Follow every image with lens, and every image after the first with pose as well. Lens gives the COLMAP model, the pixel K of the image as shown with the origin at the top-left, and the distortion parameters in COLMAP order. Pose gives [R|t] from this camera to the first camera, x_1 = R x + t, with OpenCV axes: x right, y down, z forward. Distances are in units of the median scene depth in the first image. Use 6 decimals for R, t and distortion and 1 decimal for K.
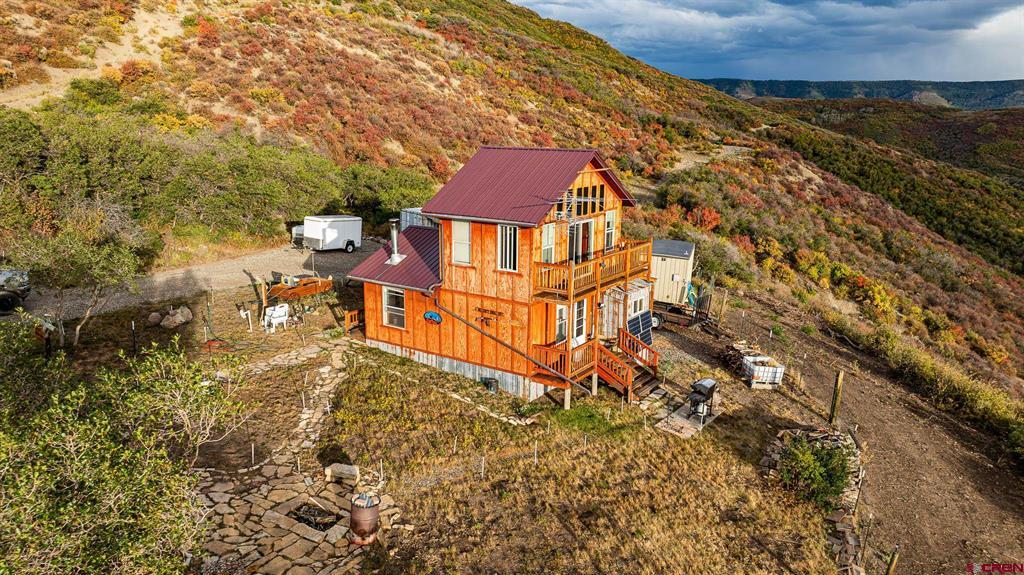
lens RADIAL K [[728.4, 0, 515.9], [0, 728.4, 287.7], [0, 0, 1]] dist [-0.004911, 0.006541]
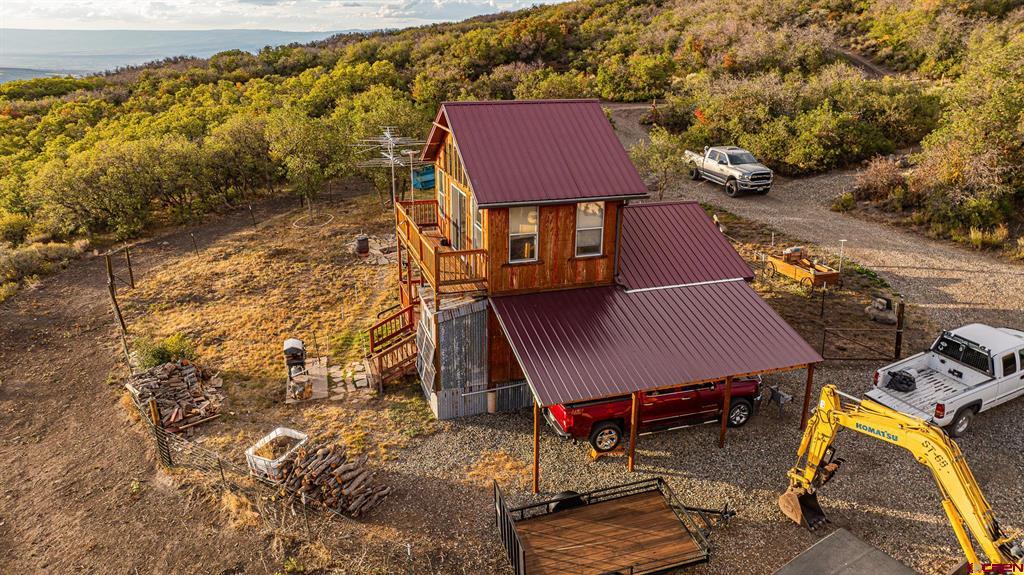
lens RADIAL K [[729.2, 0, 514.8], [0, 729.2, 286.5], [0, 0, 1]] dist [-0.024562, 0.027122]
pose [[-0.615885, 0.243329, -0.749317, 0.242751], [-0.193422, 0.875297, 0.443218, -0.129514], [0.763723, 0.417906, -0.492018, 0.520236]]
